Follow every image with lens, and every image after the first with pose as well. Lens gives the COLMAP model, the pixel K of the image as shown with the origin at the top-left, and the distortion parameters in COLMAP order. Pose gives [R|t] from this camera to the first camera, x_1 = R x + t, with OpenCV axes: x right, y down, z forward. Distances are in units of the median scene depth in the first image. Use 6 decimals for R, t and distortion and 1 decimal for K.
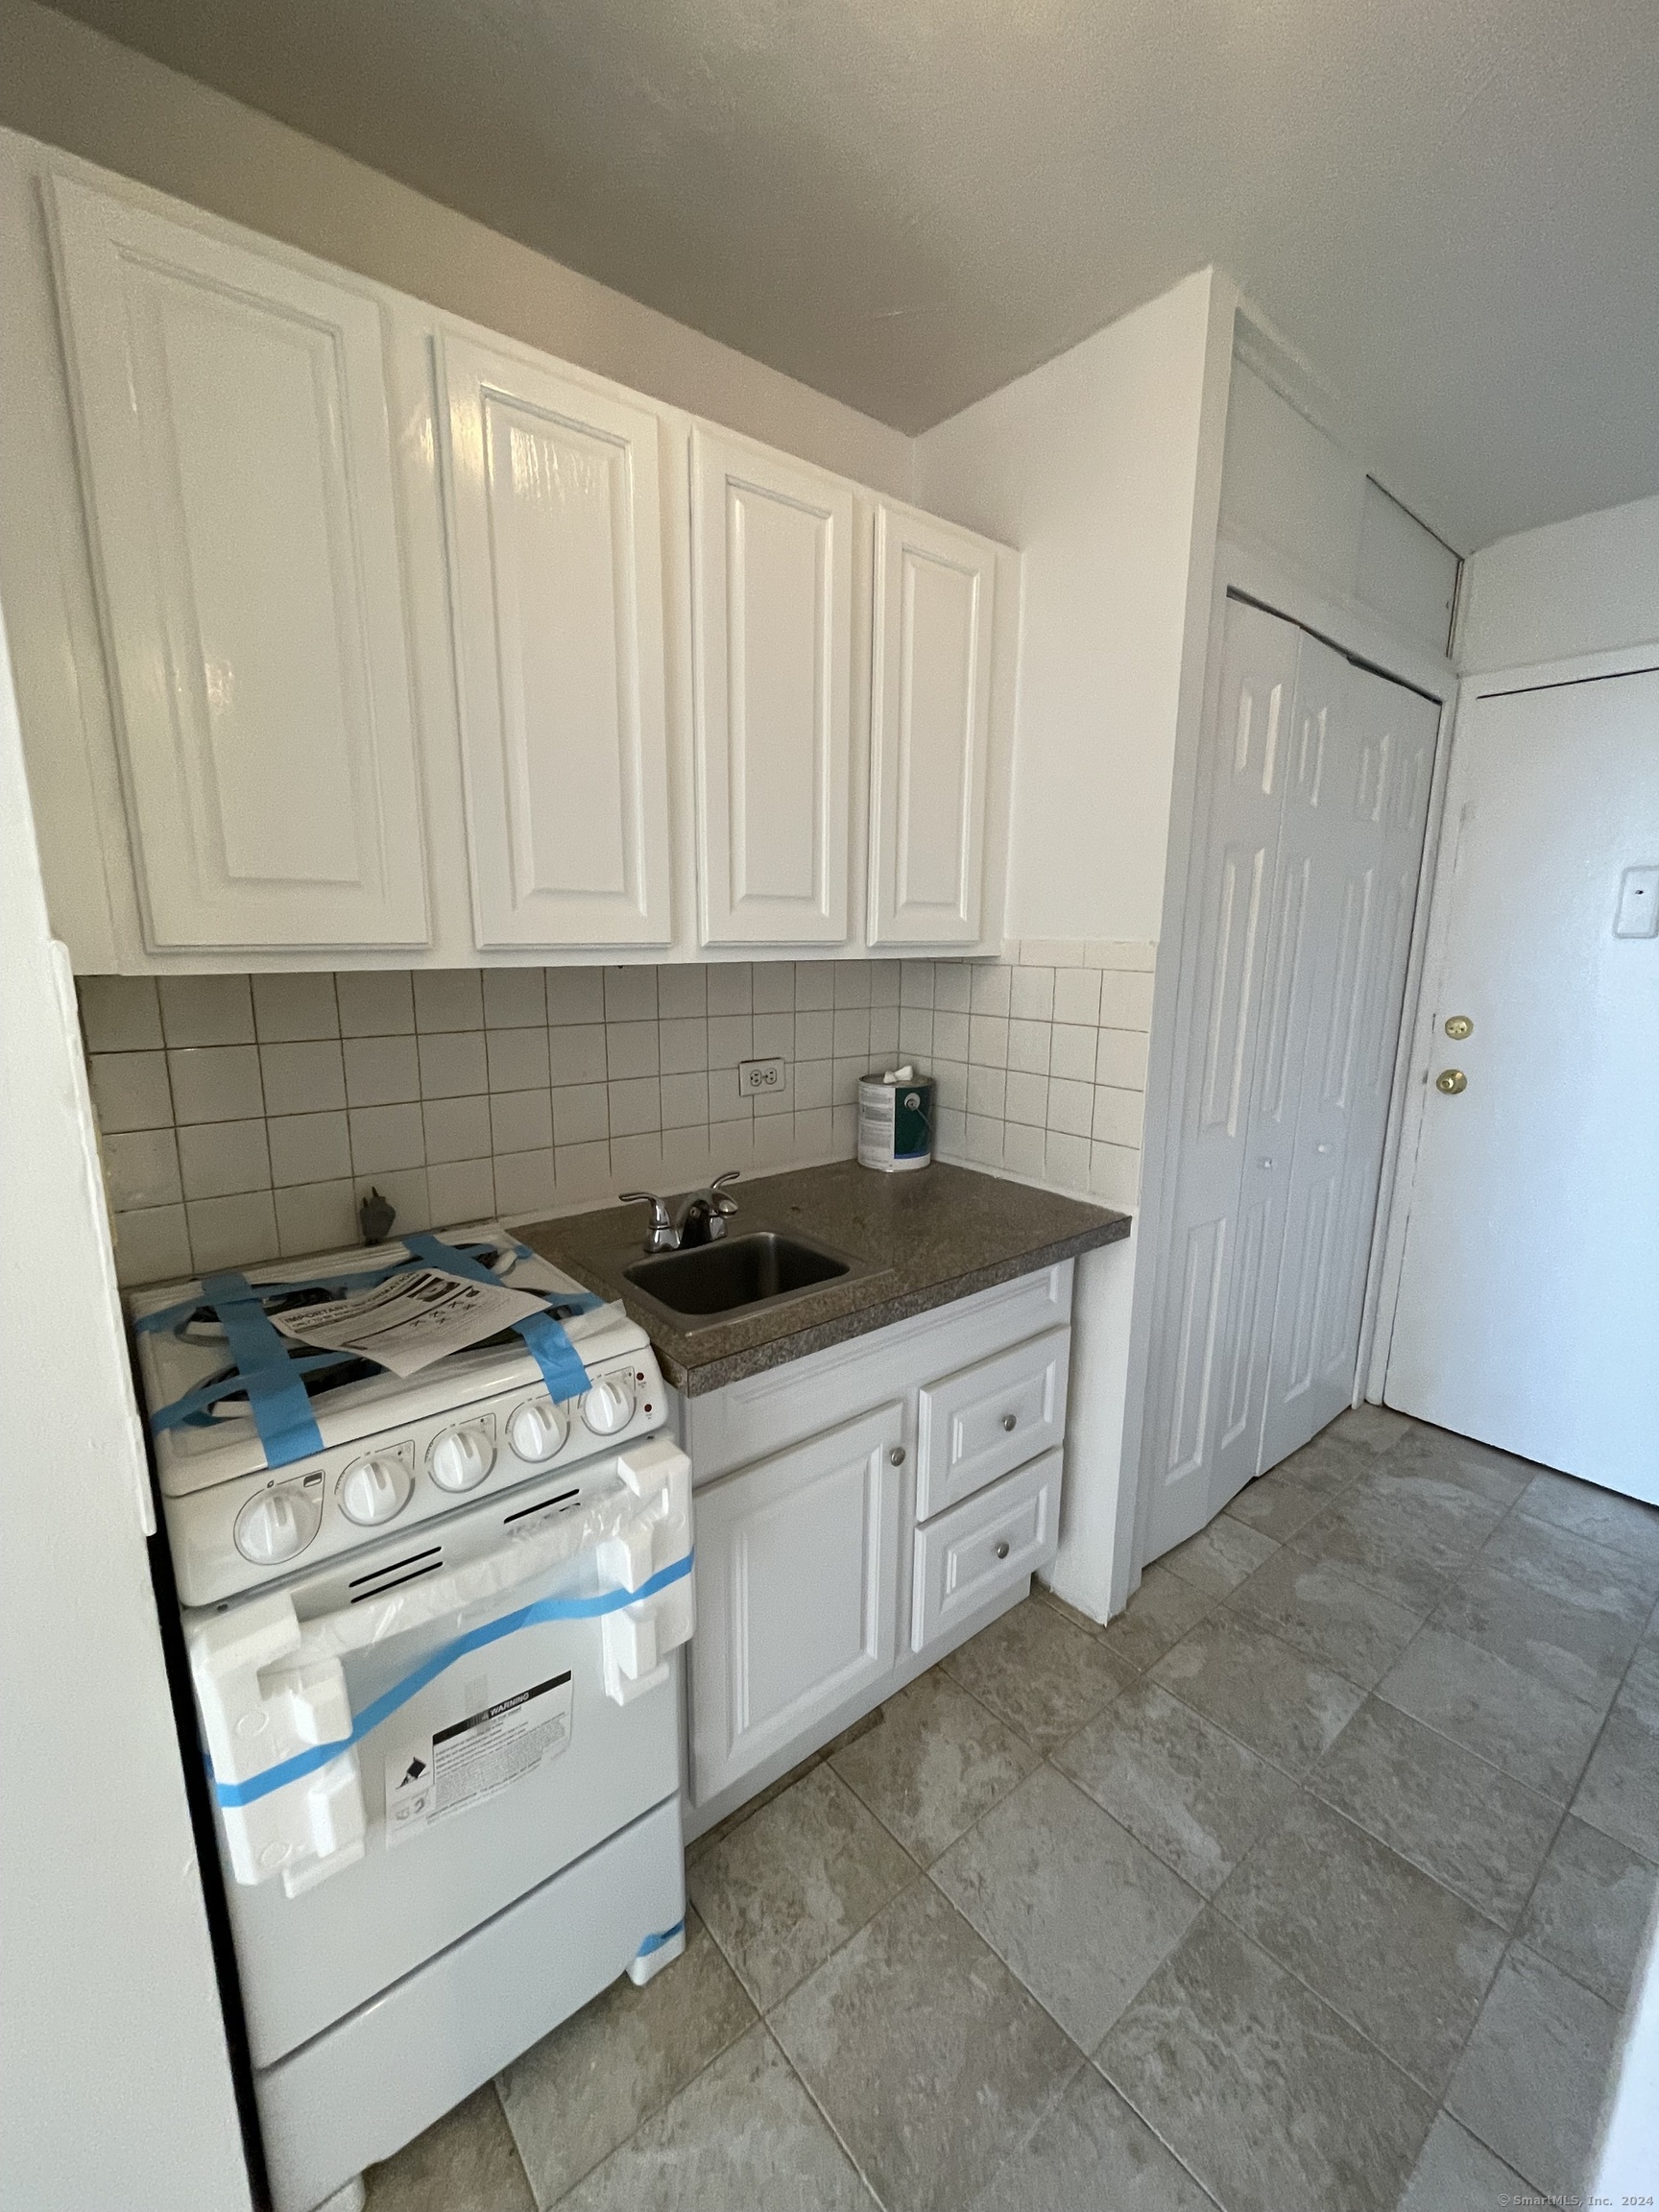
lens RADIAL K [[896.2, 0, 837.0], [0, 896.2, 1105.2], [0, 0, 1]] dist [-0.003726, 0.000036]
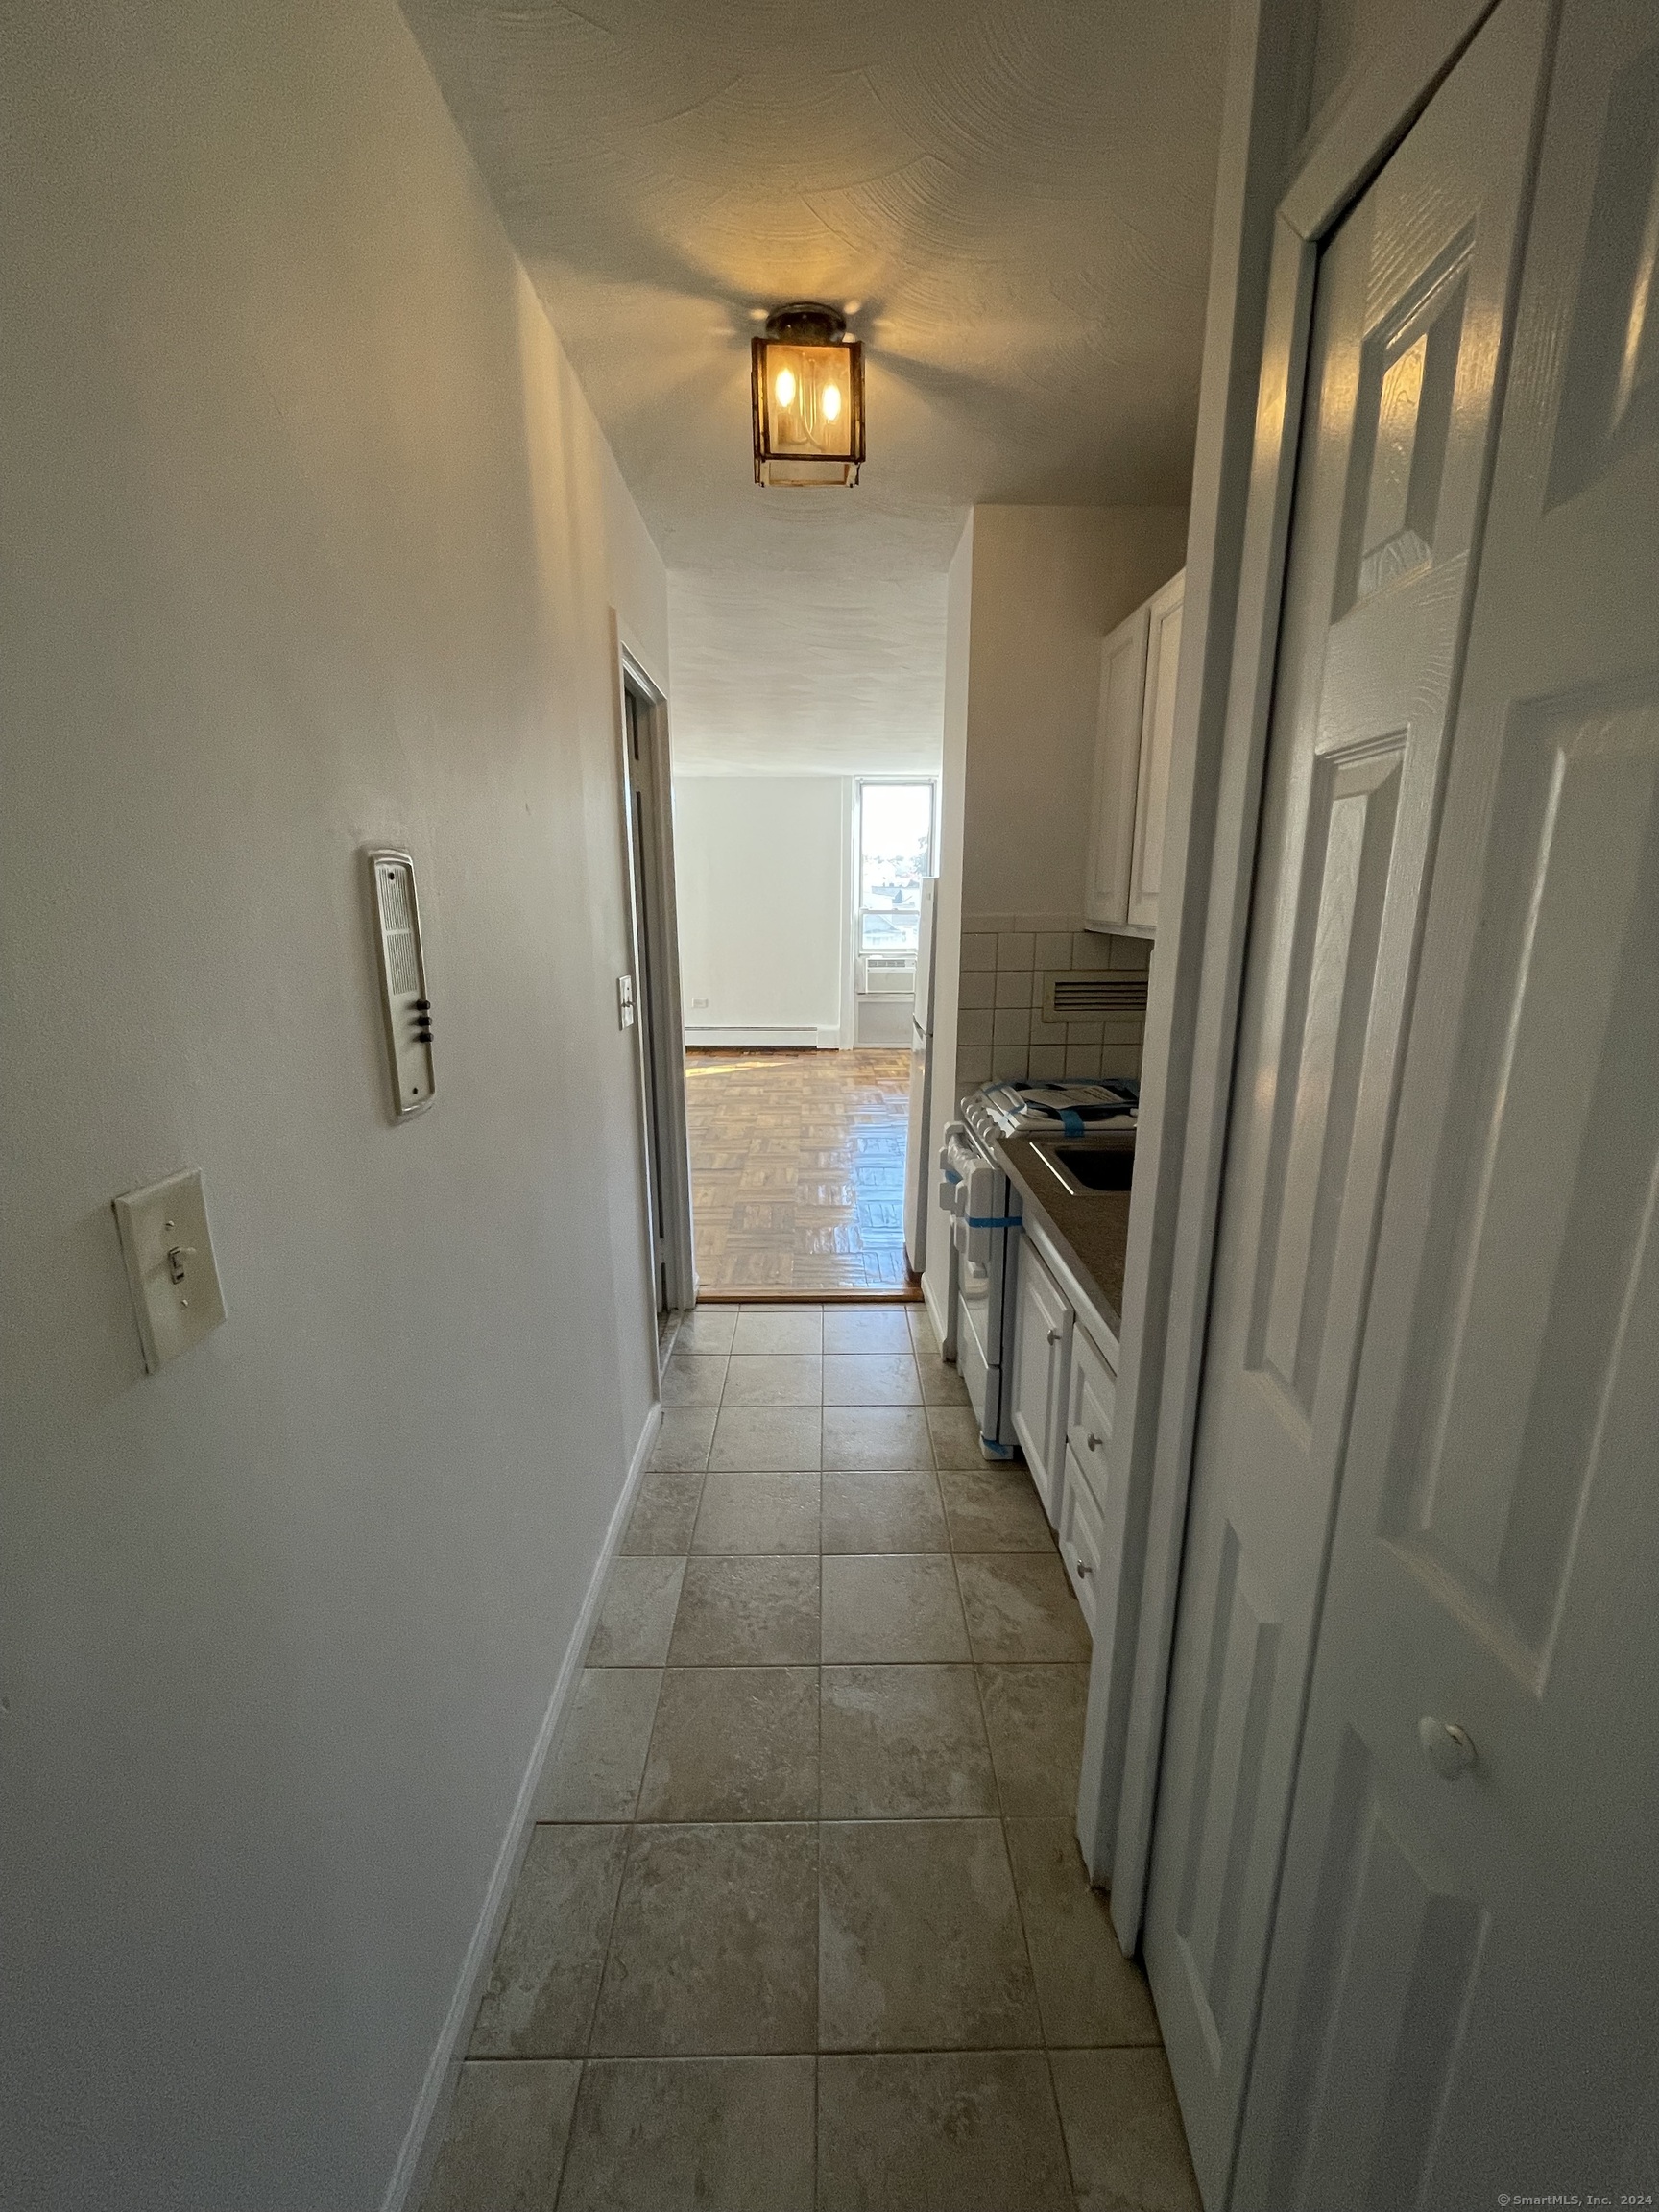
lens RADIAL K [[896.2, 0, 837.0], [0, 896.2, 1105.2], [0, 0, 1]] dist [-0.003726, 0.000036]
pose [[-0.624810, 0.170715, -0.761885, 1.231922], [-0.159963, 0.927116, 0.338921, -0.308747], [0.764215, 0.333634, -0.551963, 1.435315]]
